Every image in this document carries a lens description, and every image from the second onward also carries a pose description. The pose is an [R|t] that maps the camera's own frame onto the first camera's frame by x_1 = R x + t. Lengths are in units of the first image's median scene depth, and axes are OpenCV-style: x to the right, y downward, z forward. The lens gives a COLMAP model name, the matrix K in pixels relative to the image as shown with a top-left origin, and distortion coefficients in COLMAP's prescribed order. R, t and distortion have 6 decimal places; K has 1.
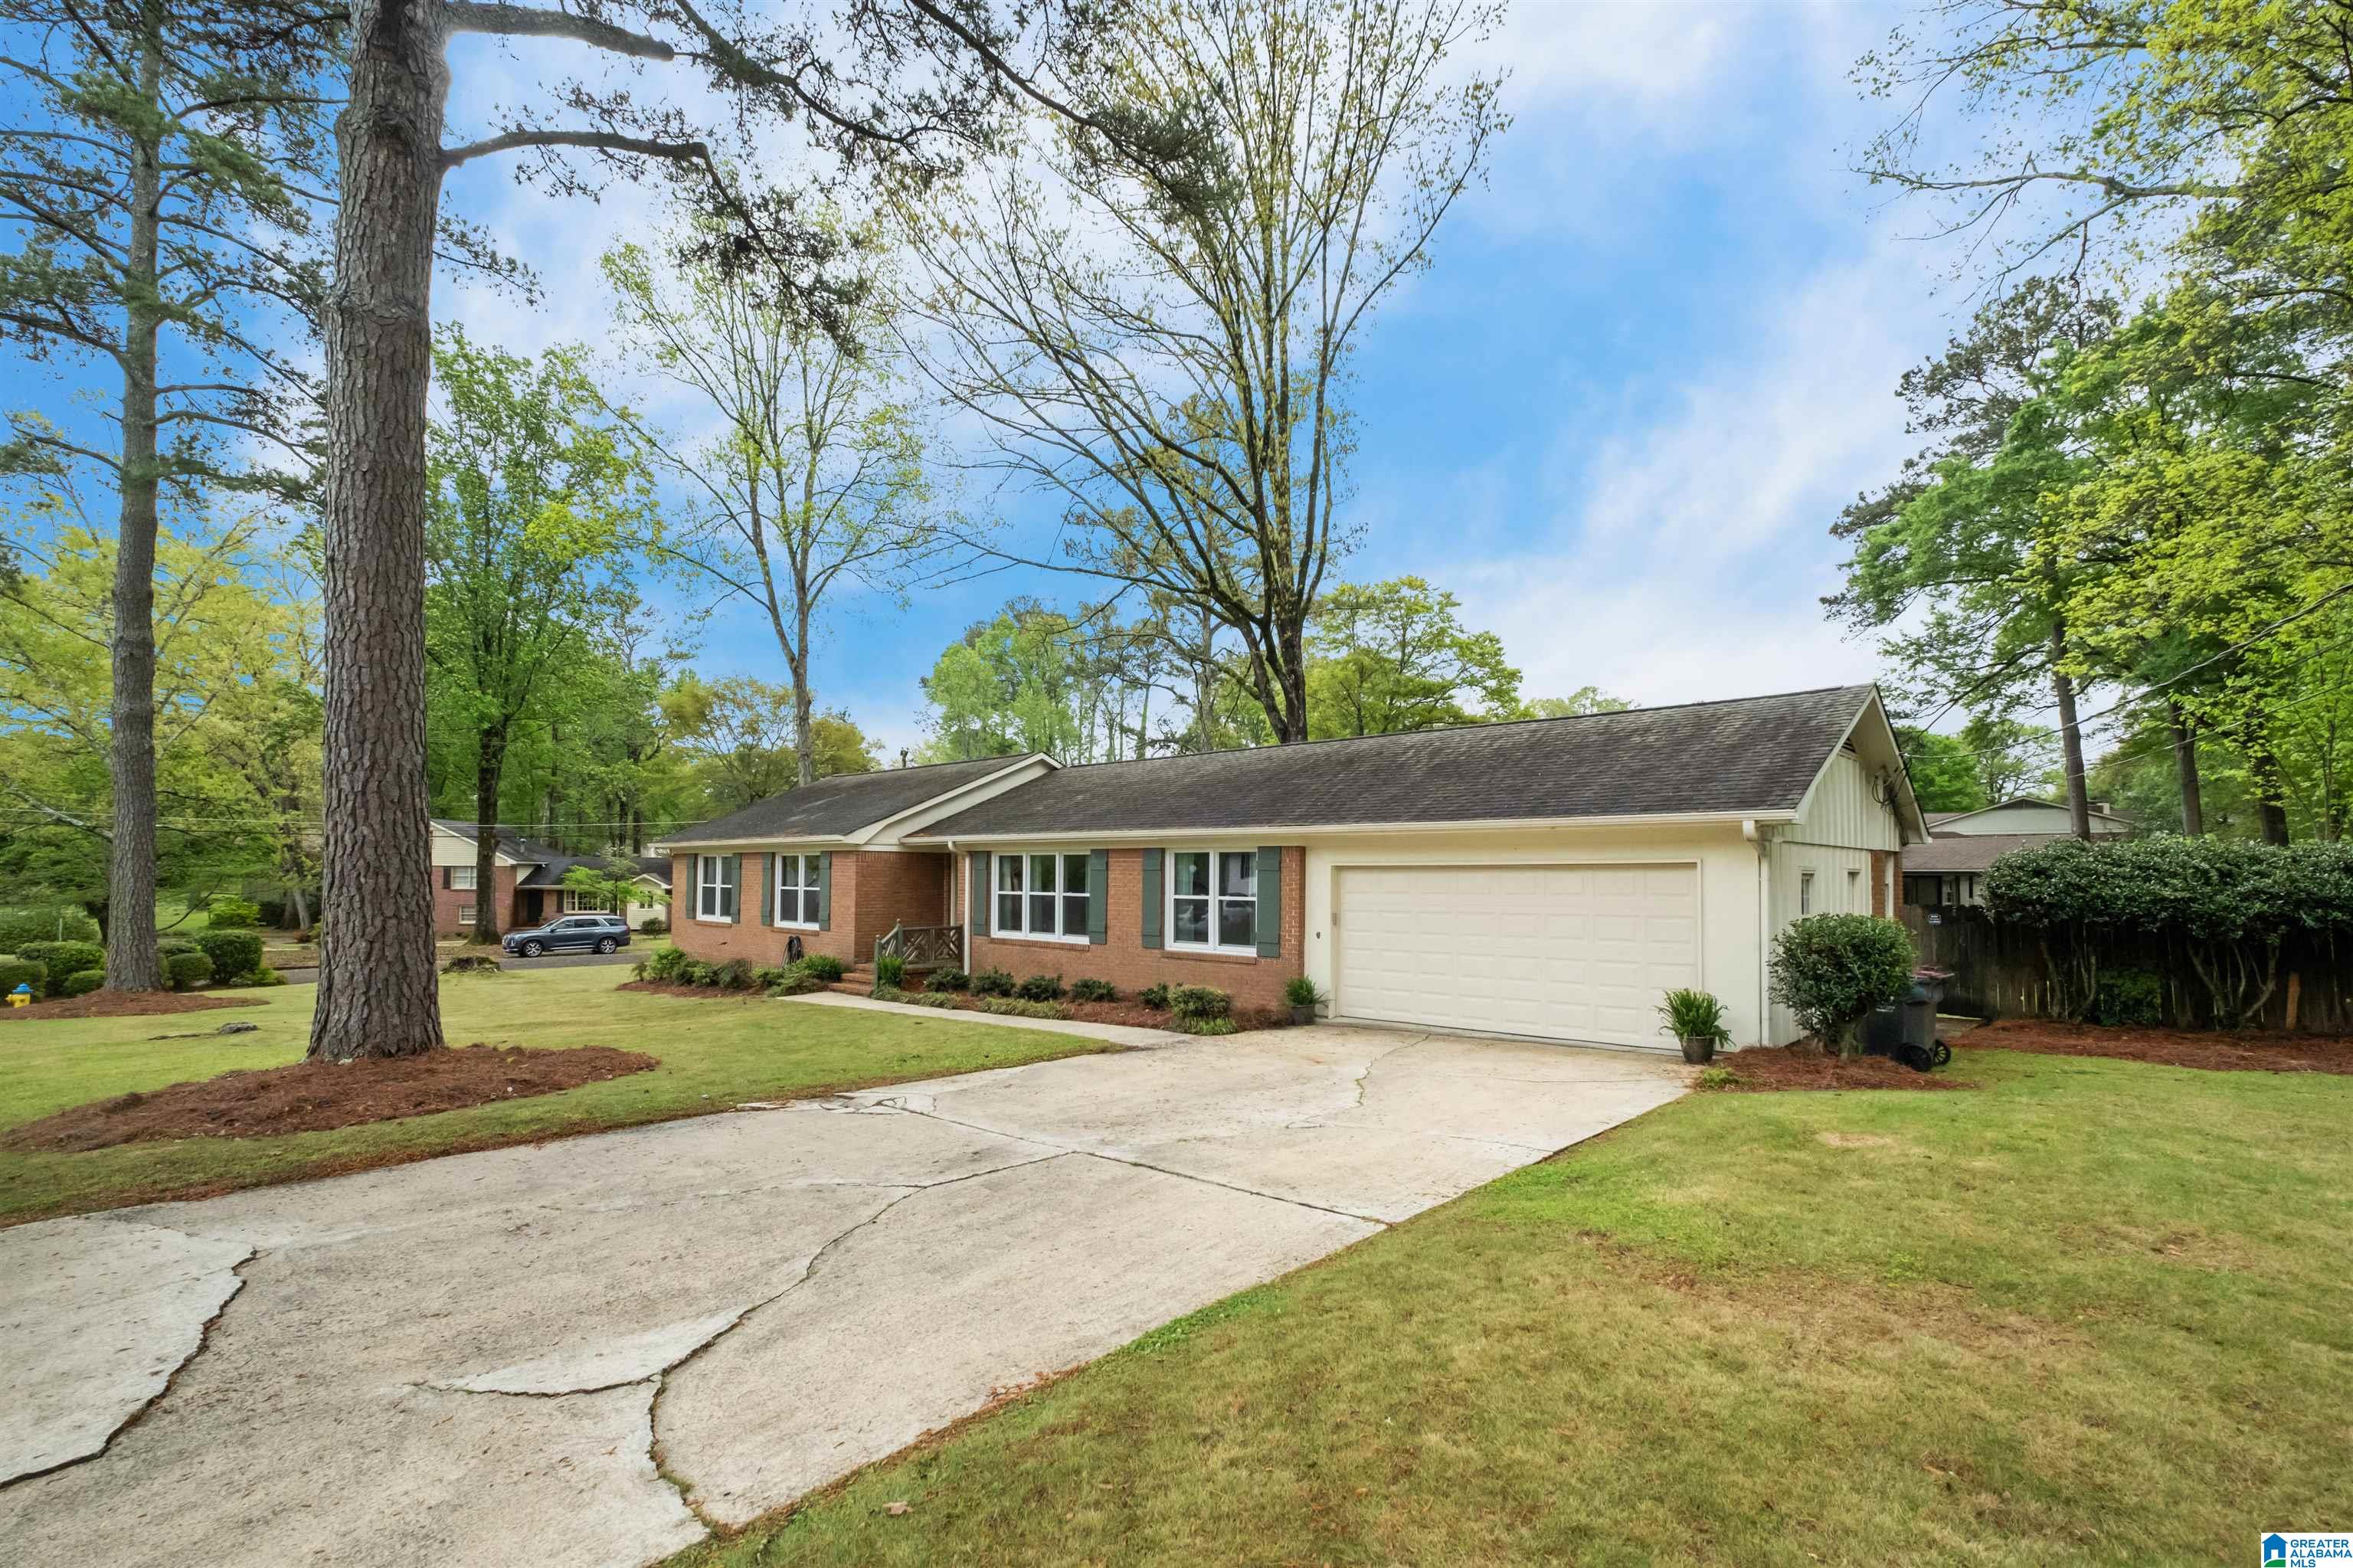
lens RADIAL K [[1047.7, 0, 1188.1], [0, 1047.7, 858.6], [0, 0, 1]] dist [-0.002481, -0.001014]
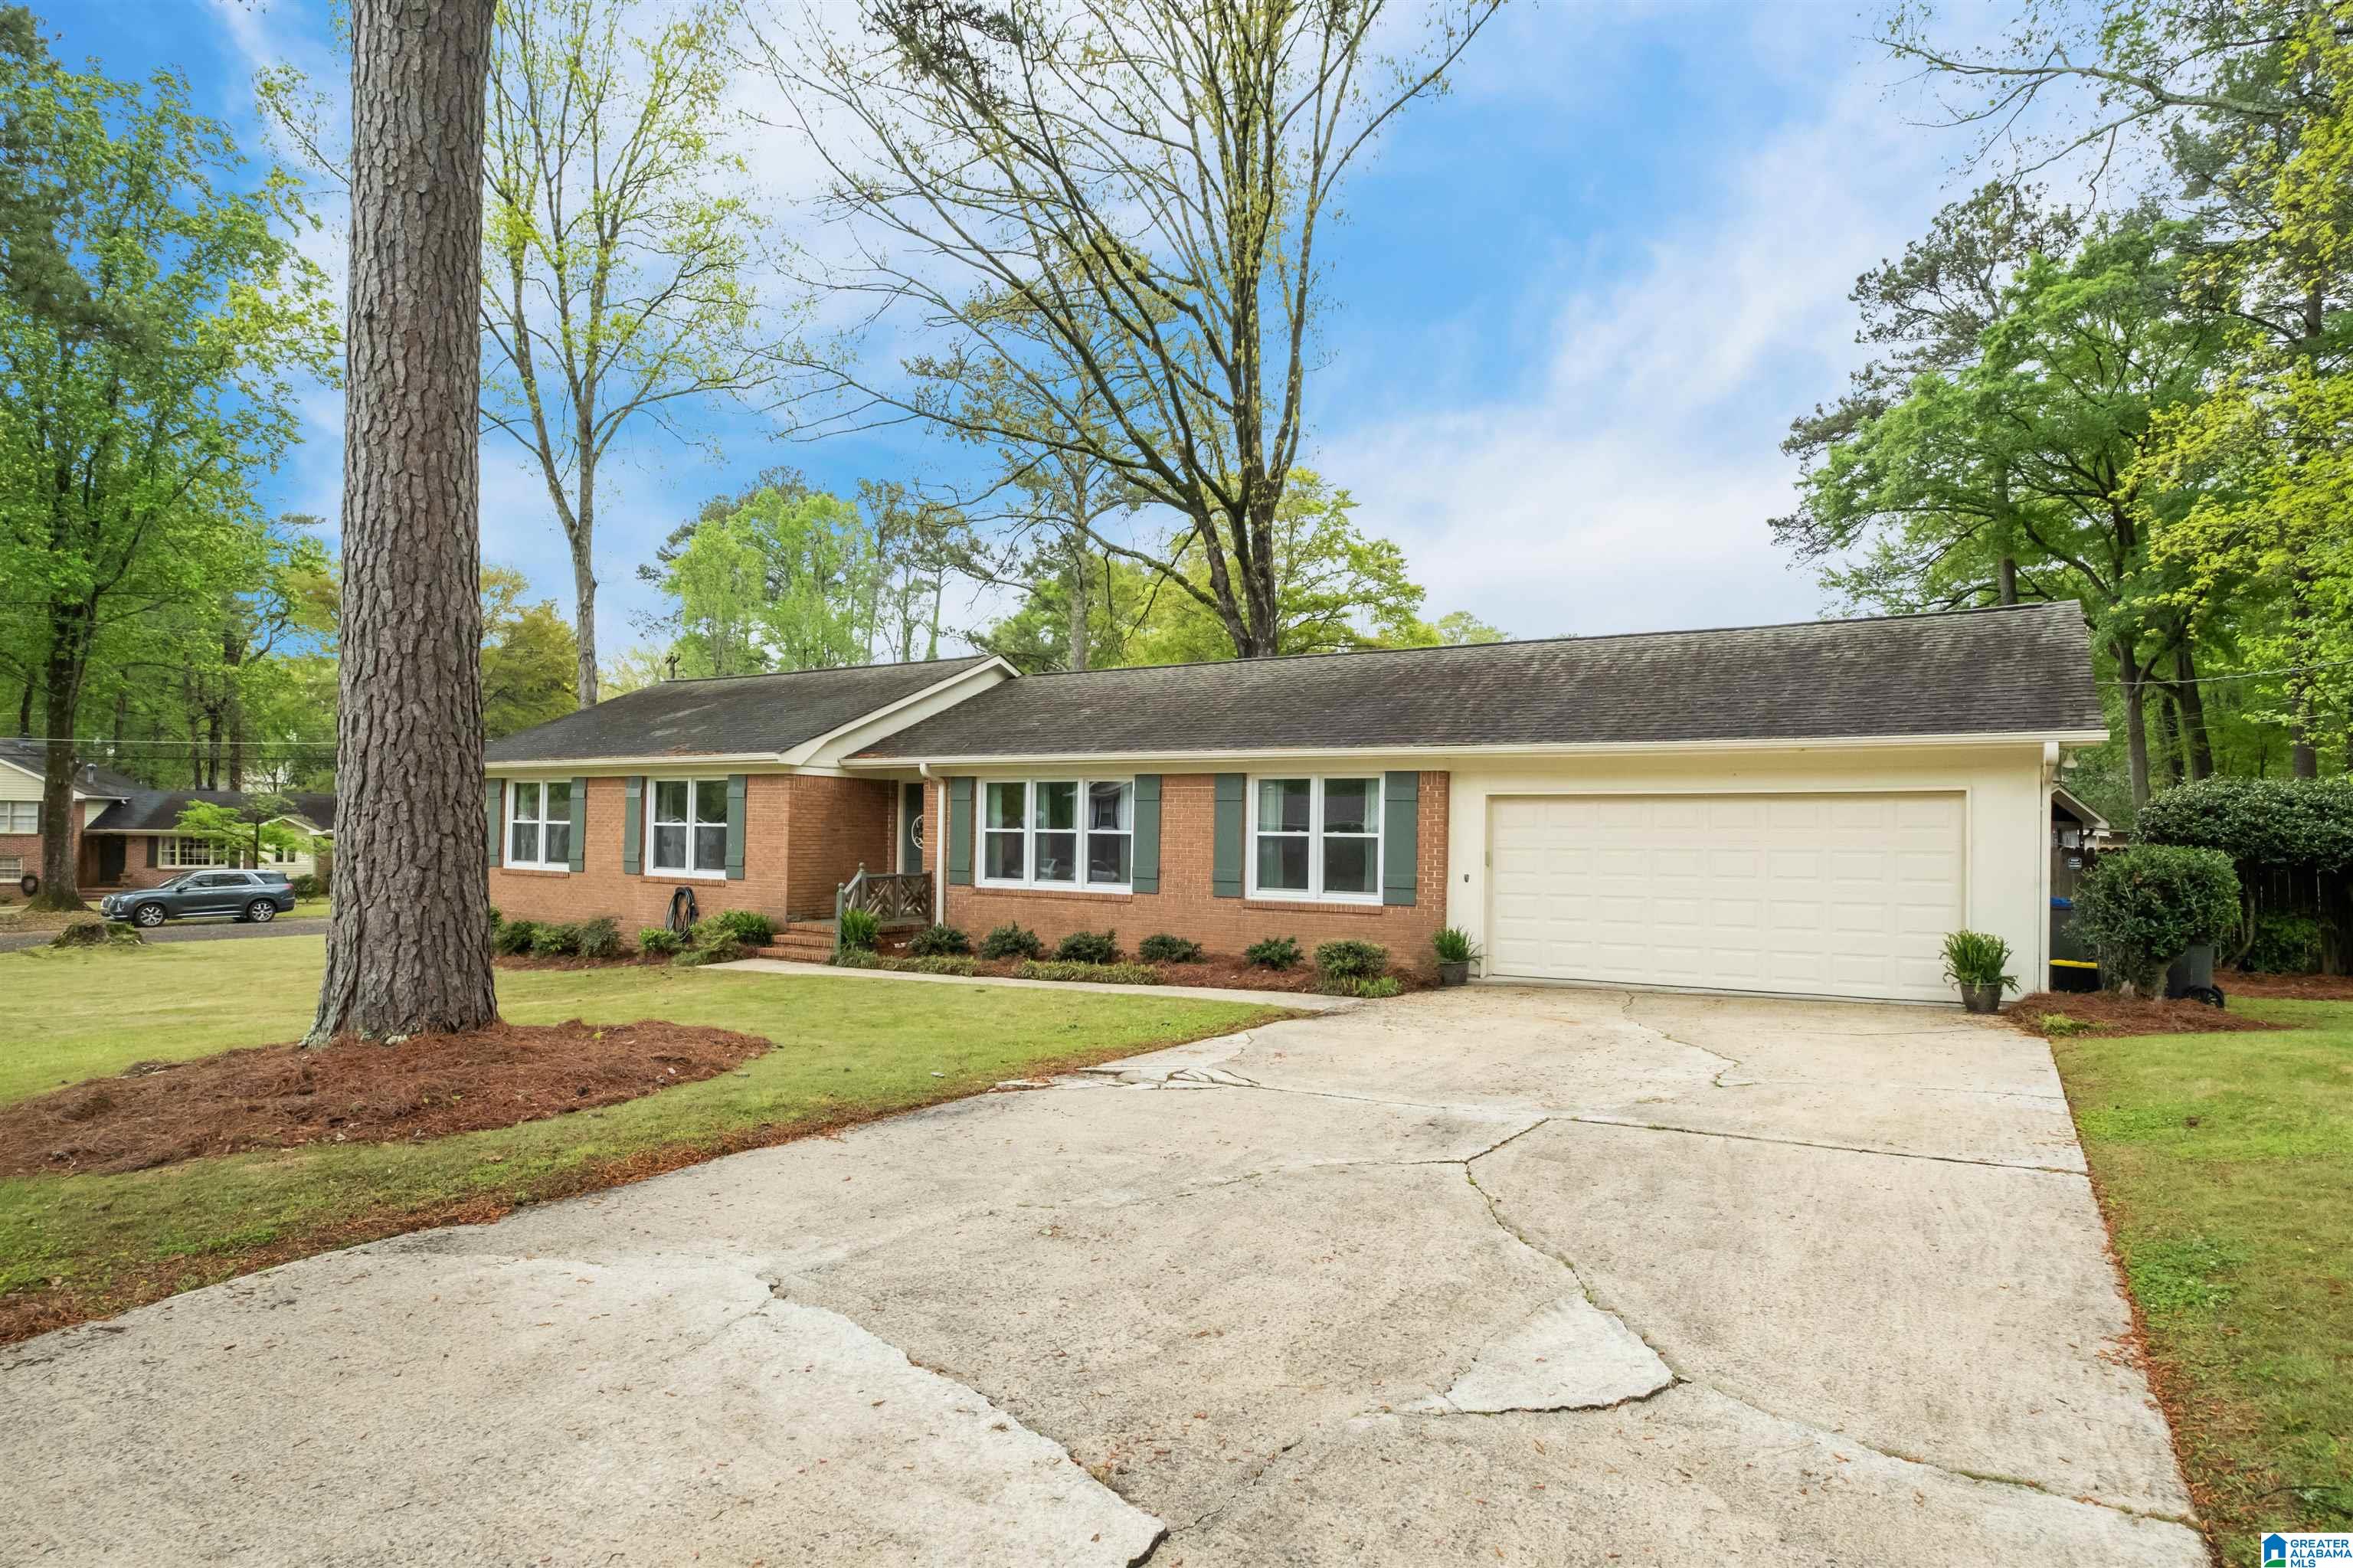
lens RADIAL K [[1283.4, 0, 1185.9], [0, 1283.4, 828.3], [0, 0, 1]] dist [-0.011821, 0.006135]
pose [[0.982613, 0.008744, 0.185460, -0.214910], [-0.011308, 0.999855, 0.012769, 0.017409], [-0.185321, -0.014644, 0.982569, 0.031024]]
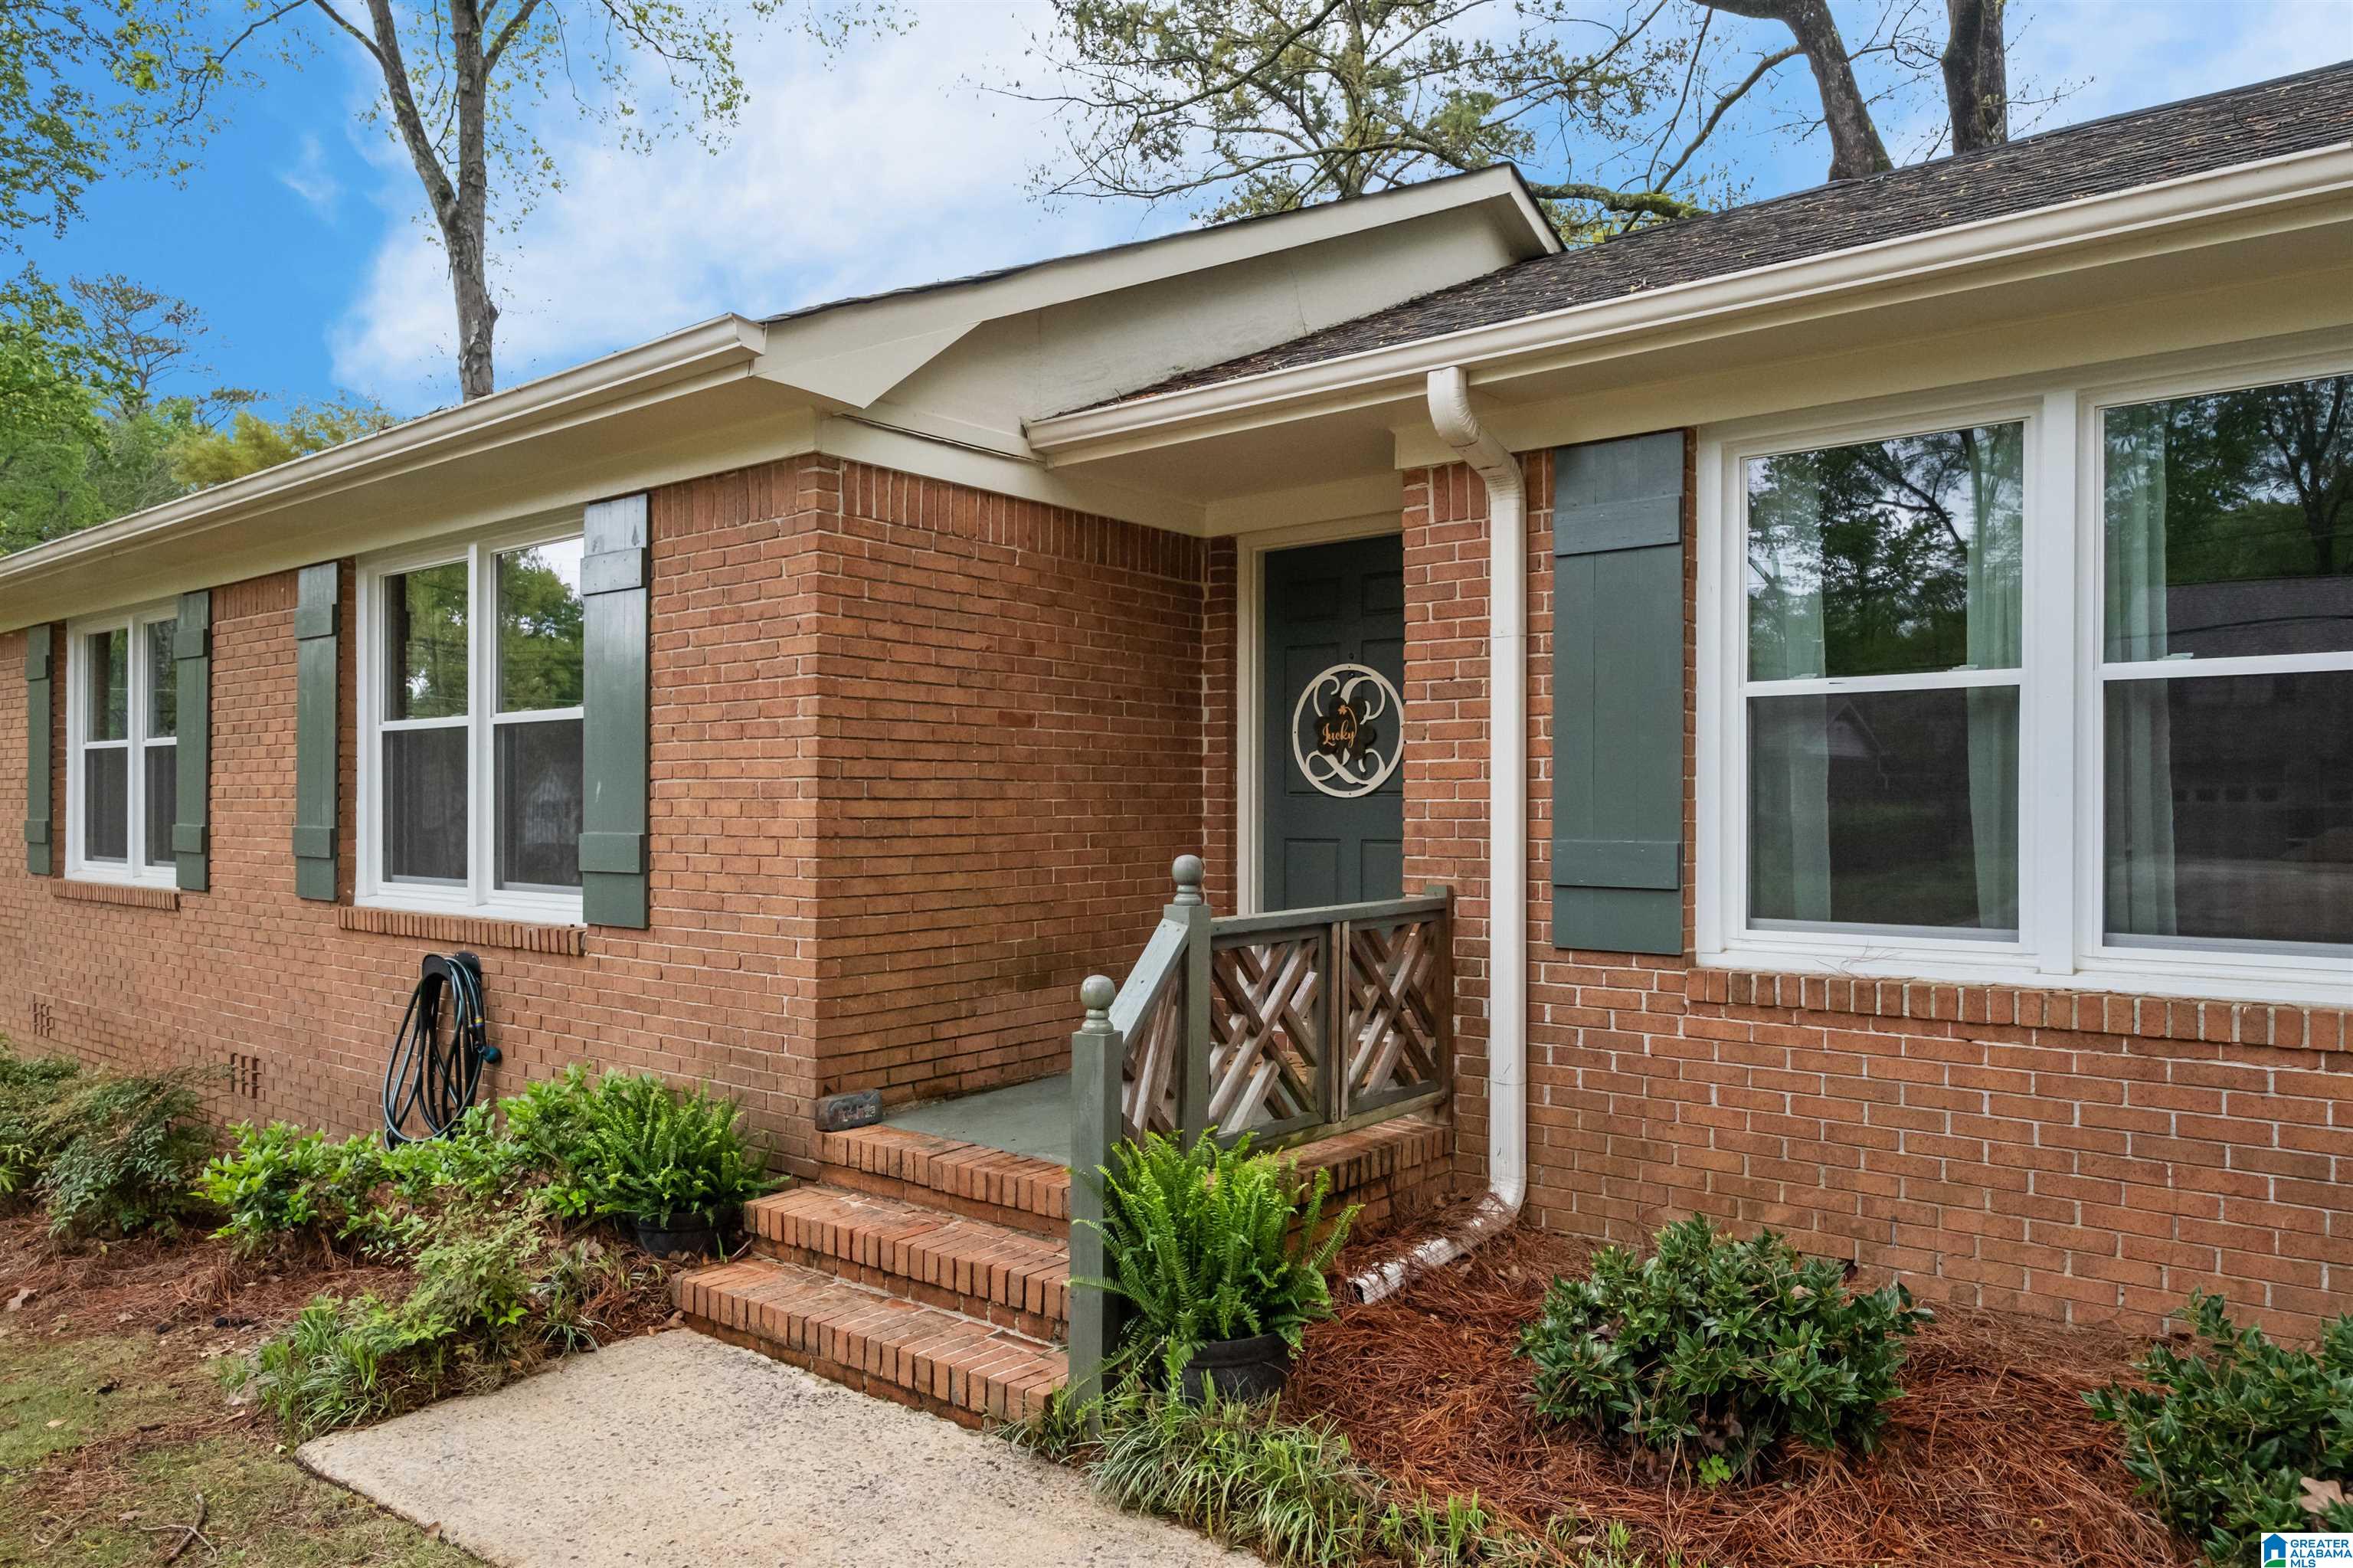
lens RADIAL K [[1561.5, 0, 1166.1], [0, 1561.5, 797.2], [0, 0, 1]] dist [0.007190, 0.001384]
pose [[0.997873, -0.006529, 0.064866, -0.289798], [0.005907, 0.999935, 0.009783, 0.046815], [-0.064926, -0.009379, 0.997846, 0.776601]]
